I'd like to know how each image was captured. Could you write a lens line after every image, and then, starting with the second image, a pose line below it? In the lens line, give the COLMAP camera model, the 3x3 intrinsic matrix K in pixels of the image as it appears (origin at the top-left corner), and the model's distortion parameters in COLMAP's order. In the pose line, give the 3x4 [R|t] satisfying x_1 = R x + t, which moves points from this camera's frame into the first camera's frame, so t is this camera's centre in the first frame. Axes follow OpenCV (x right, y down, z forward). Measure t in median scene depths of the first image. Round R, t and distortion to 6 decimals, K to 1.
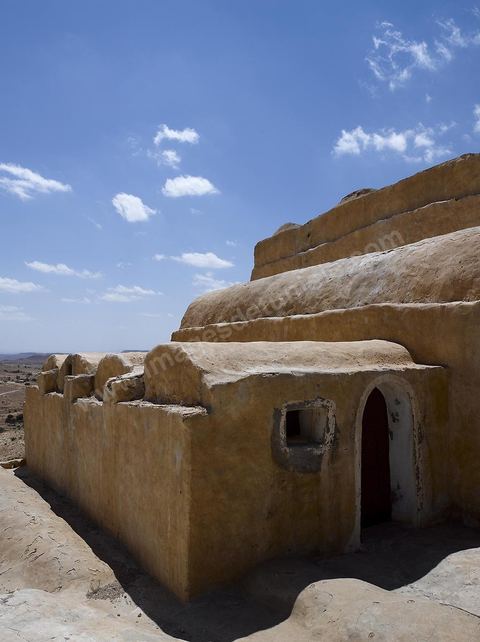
lens RADIAL K [[521.1, 0, 243.4], [0, 521.1, 320.2], [0, 0, 1]] dist [-0.087375, 0.073801]
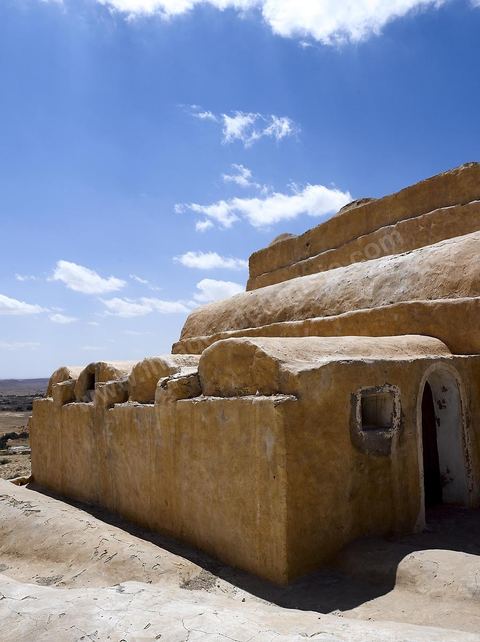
lens RADIAL K [[521.1, 0, 244.5], [0, 521.1, 322.4], [0, 0, 1]] dist [-0.087375, 0.073801]
pose [[0.996239, -0.024709, 0.083054, -0.153718], [0.027437, 0.999116, -0.031864, 0.034839], [-0.082193, 0.034023, 0.996035, -0.015316]]
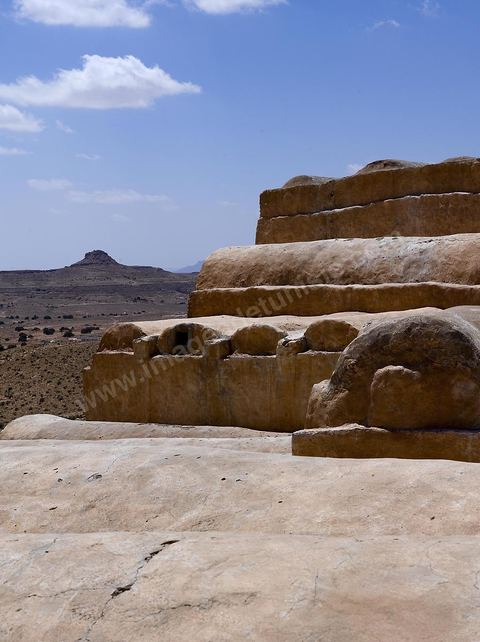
lens RADIAL K [[1191.8, 0, 237.6], [0, 1191.8, 319.3], [0, 0, 1]] dist [-0.108702, 0.000000]
pose [[0.971097, -0.043403, 0.234706, -1.079336], [0.018899, 0.994223, 0.105662, -0.298077], [-0.237936, -0.098172, 0.966307, -2.190615]]
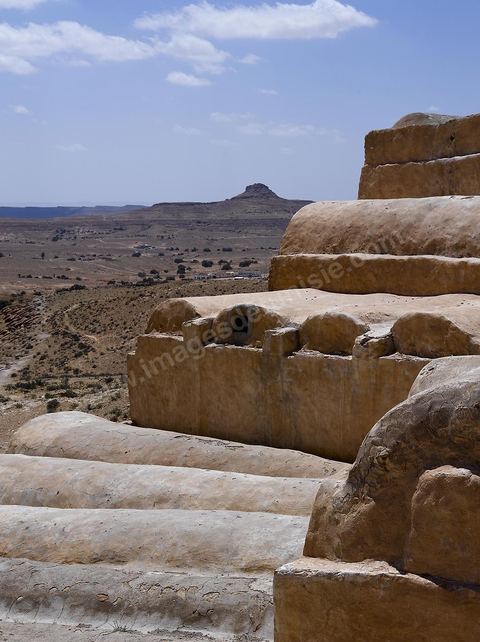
lens RADIAL K [[1191.8, 0, 241.1], [0, 1191.8, 324.3], [0, 0, 1]] dist [-0.108702, 0.000000]
pose [[0.994195, -0.028949, 0.103621, -0.698139], [0.011788, 0.986632, 0.162538, -0.315756], [-0.106941, -0.160373, 0.981246, -1.433869]]
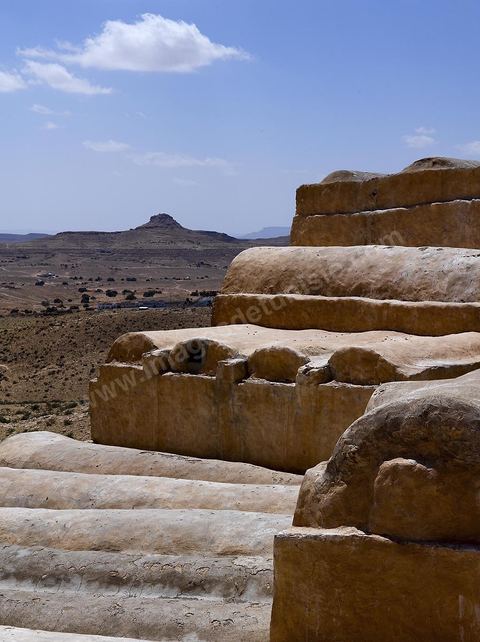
lens RADIAL K [[1191.8, 0, 240.5], [0, 1191.8, 319.9], [0, 0, 1]] dist [-0.108702, 0.000000]
pose [[0.982695, -0.016416, 0.184501, -0.877013], [-0.008595, 0.990951, 0.133949, -0.388242], [-0.185030, -0.133216, 0.973662, -1.829597]]
